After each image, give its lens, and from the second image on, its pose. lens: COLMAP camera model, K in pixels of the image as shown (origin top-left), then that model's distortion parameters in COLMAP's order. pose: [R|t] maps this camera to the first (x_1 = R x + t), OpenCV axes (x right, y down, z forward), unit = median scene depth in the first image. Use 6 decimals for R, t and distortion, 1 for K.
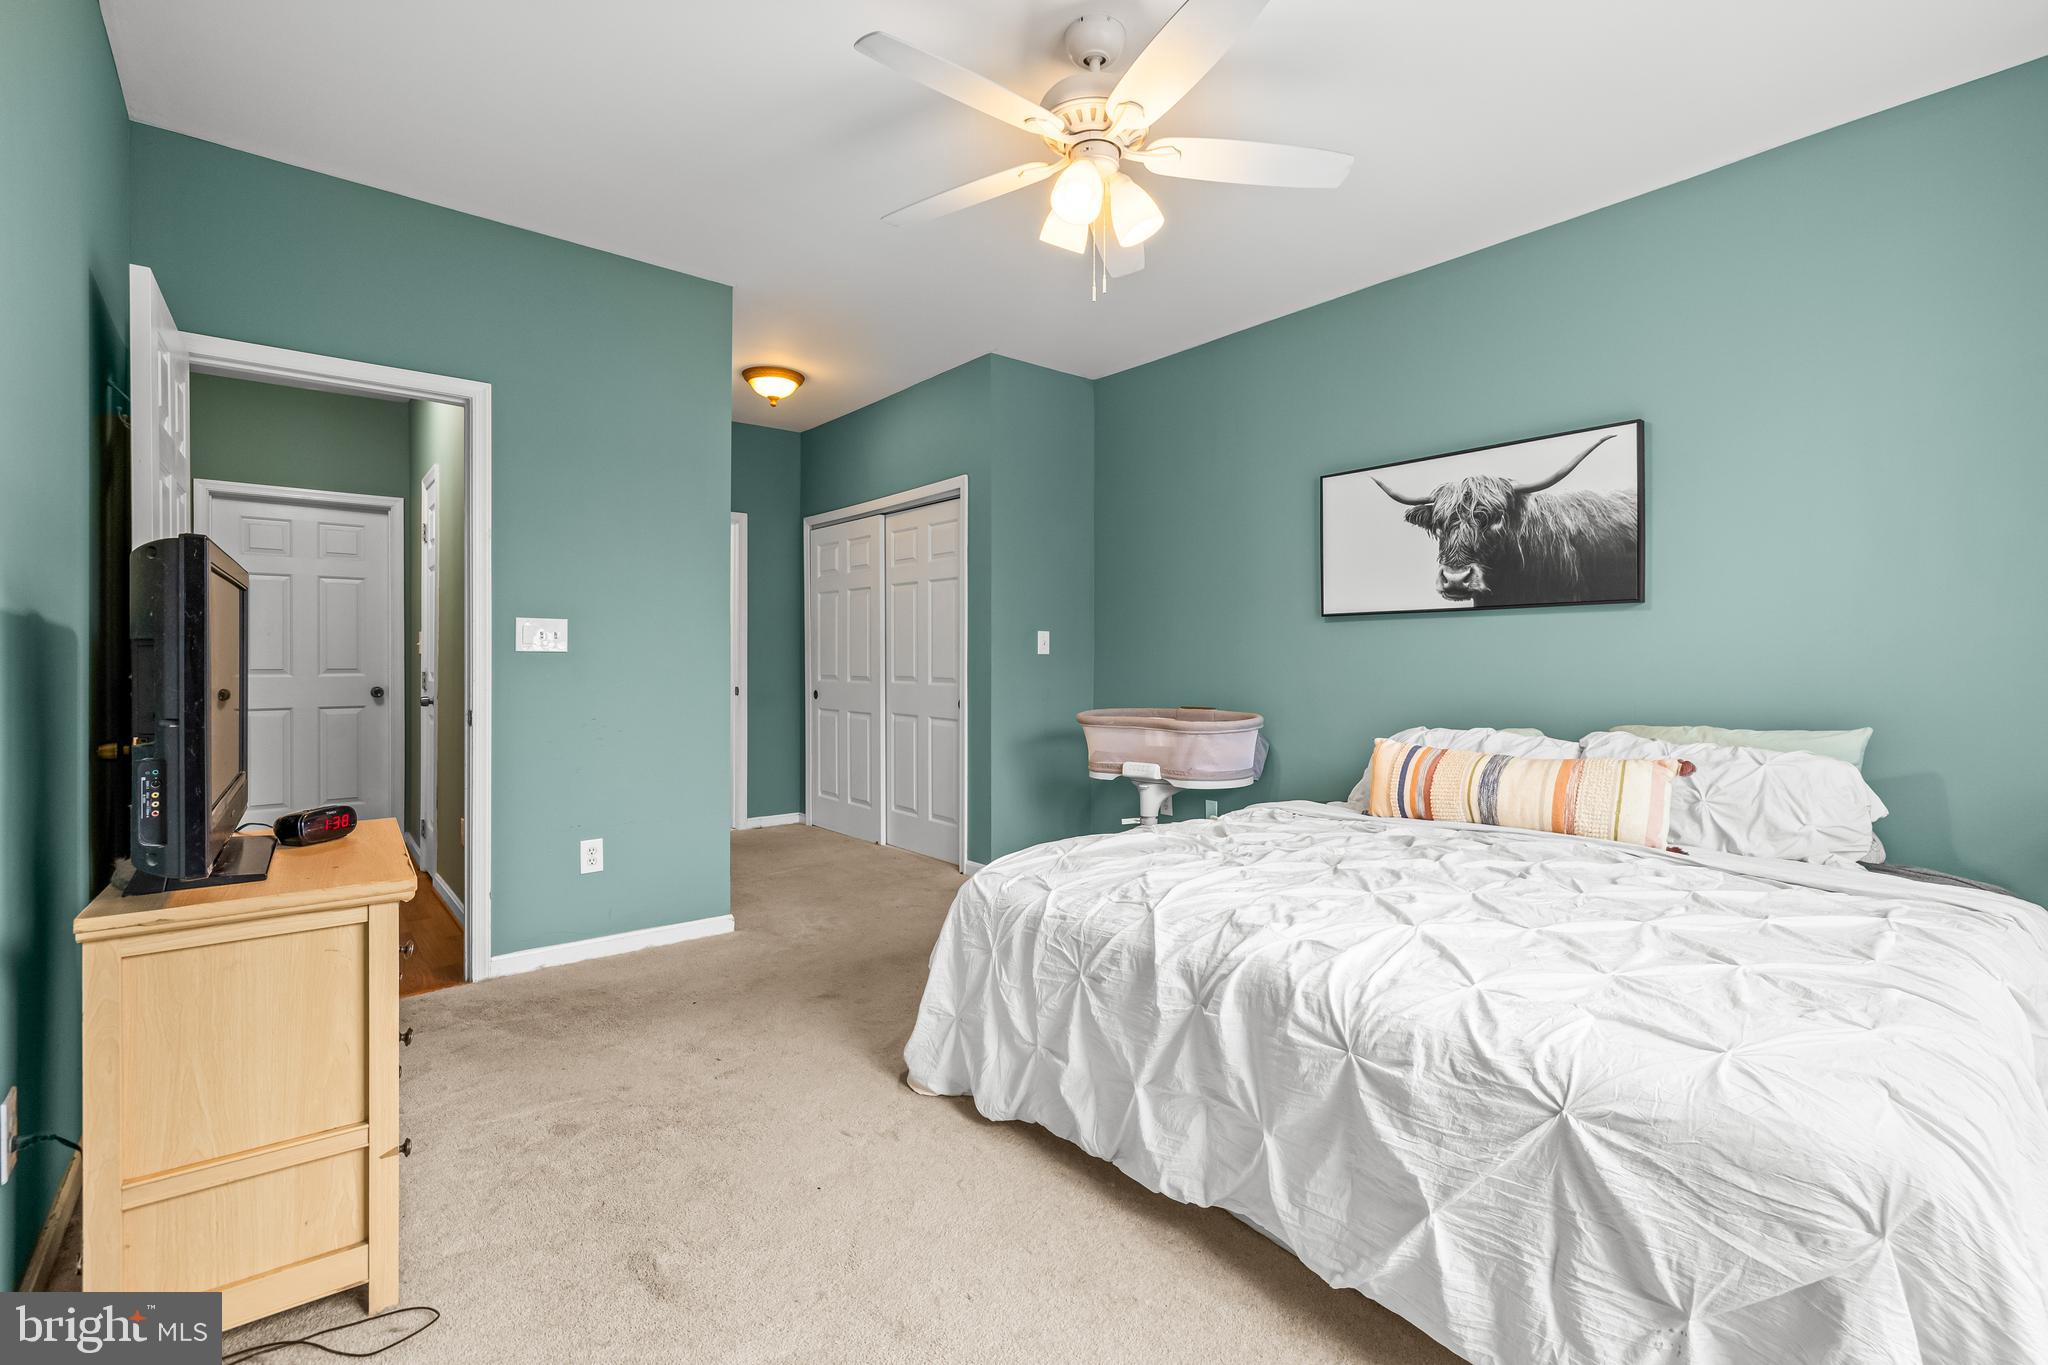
lens RADIAL K [[862.7, 0, 1026.9], [0, 862.7, 664.0], [0, 0, 1]] dist [0.002142, 0.000213]
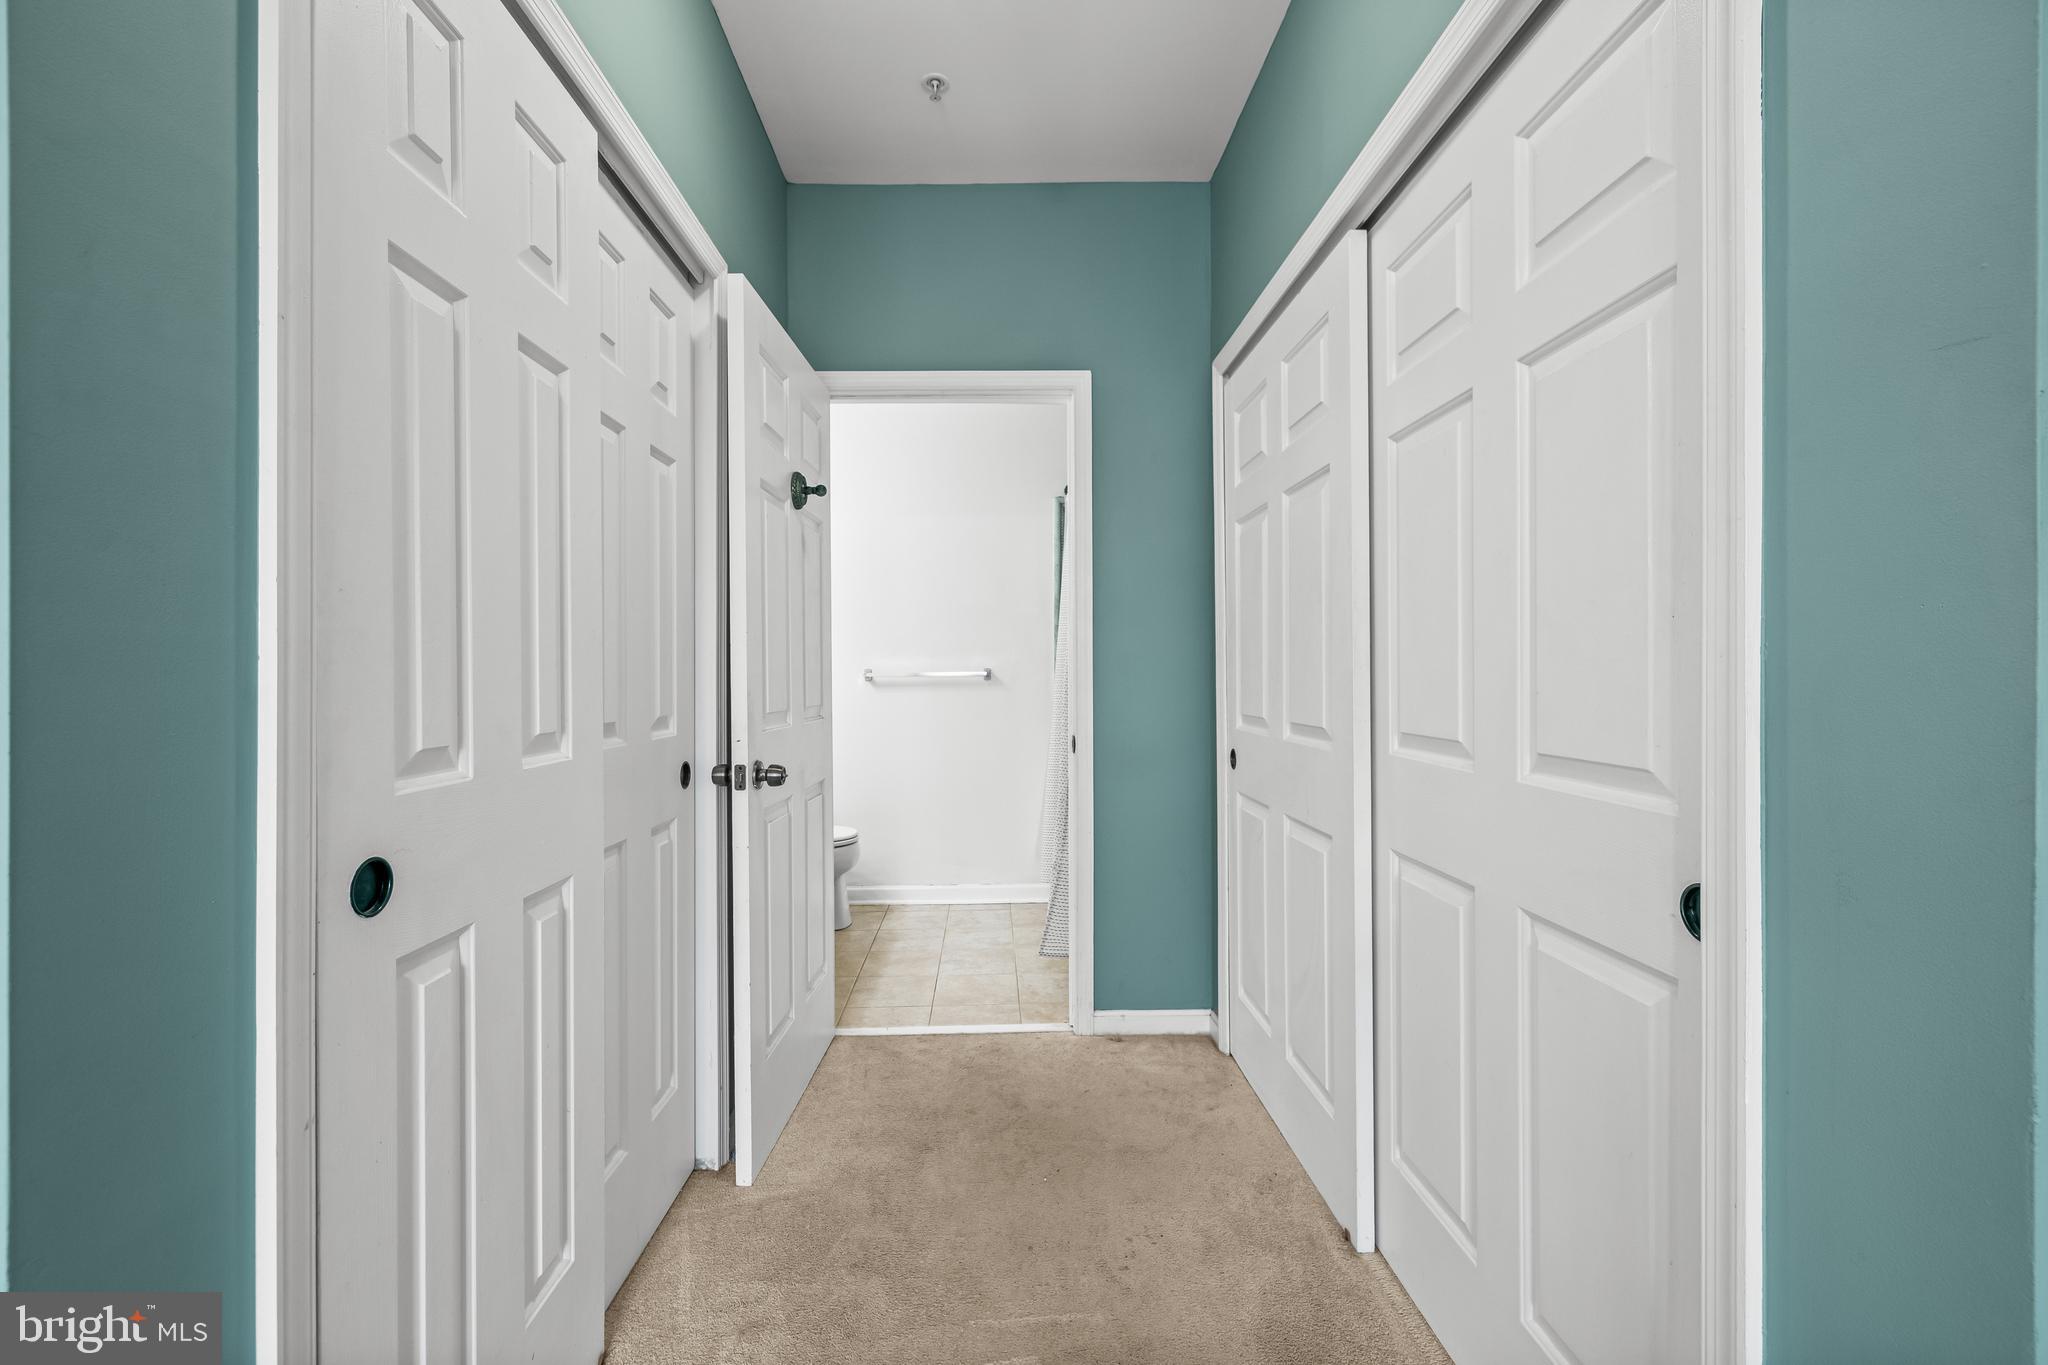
lens RADIAL K [[862.7, 0, 1026.9], [0, 862.7, 664.0], [0, 0, 1]] dist [0.002142, 0.000213]
pose [[0.796268, -0.004225, -0.604929, -0.066690], [-0.012783, 0.999635, -0.023808, -0.001287], [0.604809, 0.026691, 0.795923, 0.626541]]
